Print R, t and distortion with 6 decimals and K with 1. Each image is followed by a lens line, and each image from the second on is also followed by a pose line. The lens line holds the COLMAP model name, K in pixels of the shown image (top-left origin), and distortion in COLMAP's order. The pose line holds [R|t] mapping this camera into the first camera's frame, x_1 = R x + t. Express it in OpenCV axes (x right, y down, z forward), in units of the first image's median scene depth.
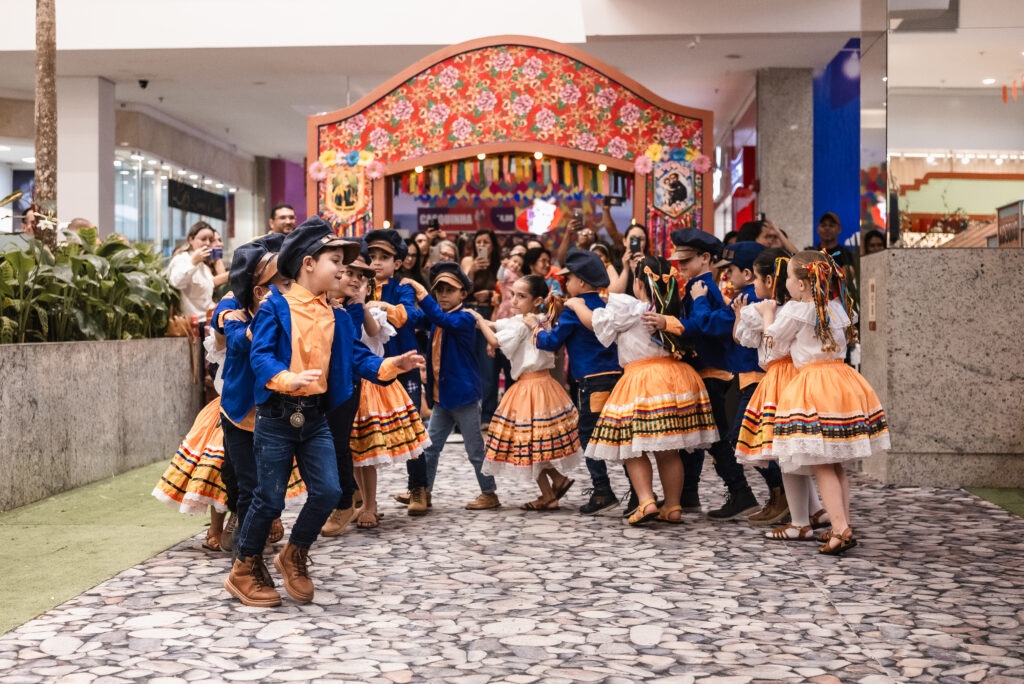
lens RADIAL K [[1445.2, 0, 511.2], [0, 1445.2, 339.3], [0, 0, 1]] dist [-0.003067, -0.038037]
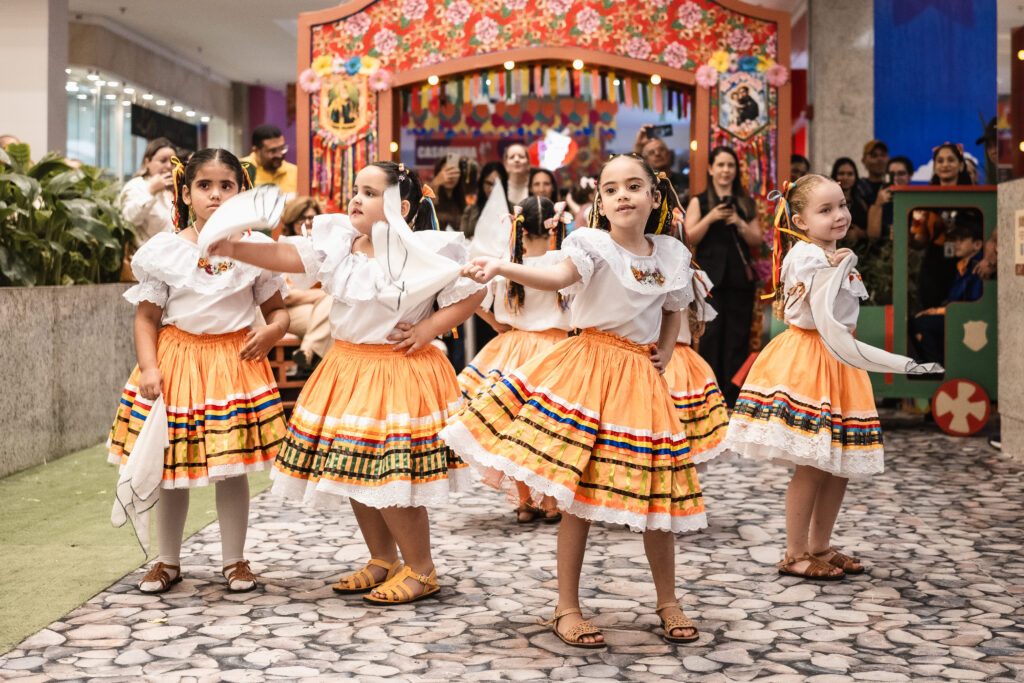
lens RADIAL K [[1501.9, 0, 570.4], [0, 1501.9, 256.7], [0, 0, 1]] dist [-0.000165, -0.044591]
pose [[0.998836, 0.002648, 0.048167, -0.027387], [-0.001637, 0.999778, -0.021013, 0.001001], [-0.048212, 0.020910, 0.998618, 0.145654]]
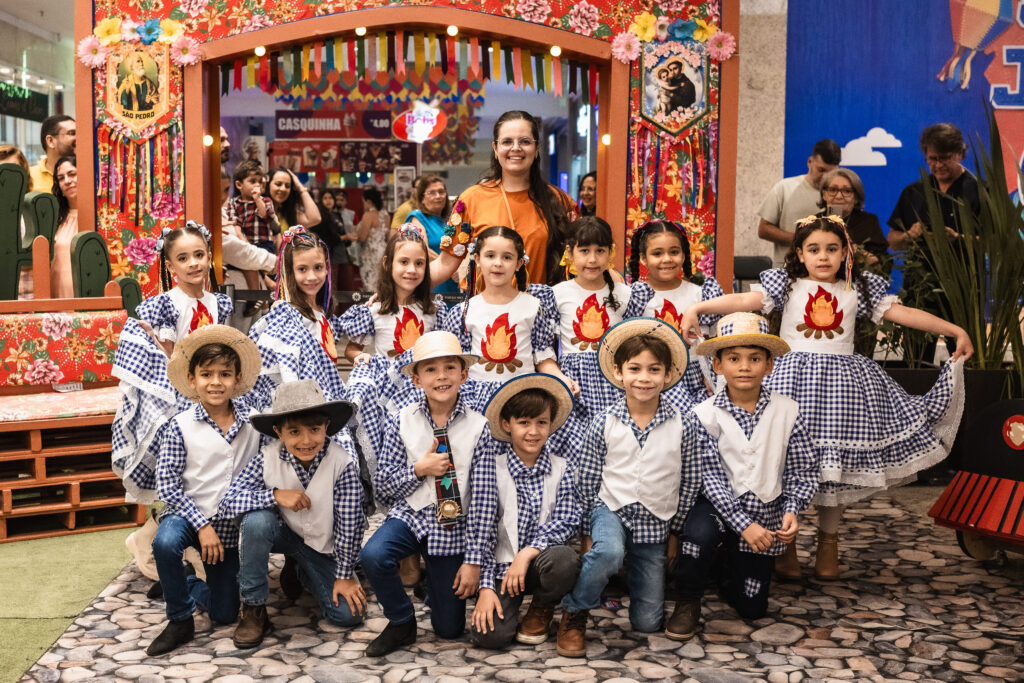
lens RADIAL K [[1327.1, 0, 436.5], [0, 1327.1, 320.8], [0, 0, 1]] dist [-0.011531, 0.021111]
pose [[0.998863, 0.001359, 0.047664, -0.015423], [-0.004568, 0.997724, 0.067269, -0.041842], [-0.047464, -0.067410, 0.996596, 0.431611]]
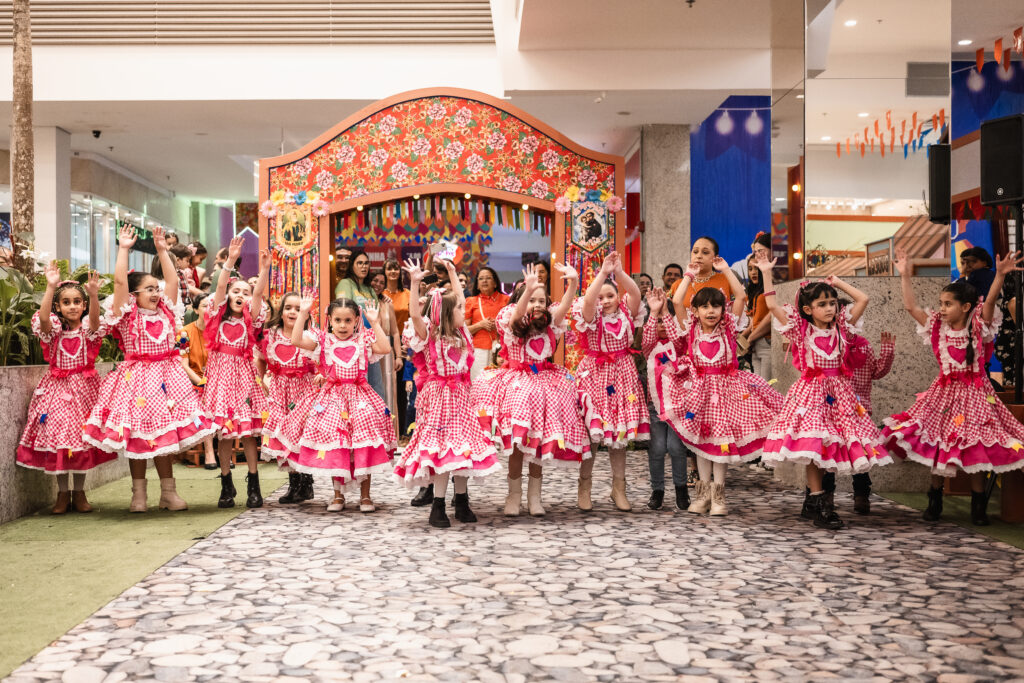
lens RADIAL K [[1220.9, 0, 482.7], [0, 1220.9, 355.8], [0, 0, 1]] dist [-0.008804, -0.001887]
pose [[0.997441, -0.003893, 0.071385, -0.038185], [0.004236, 0.999980, -0.004651, 0.000544], [-0.071365, 0.004942, 0.997438, 0.061267]]
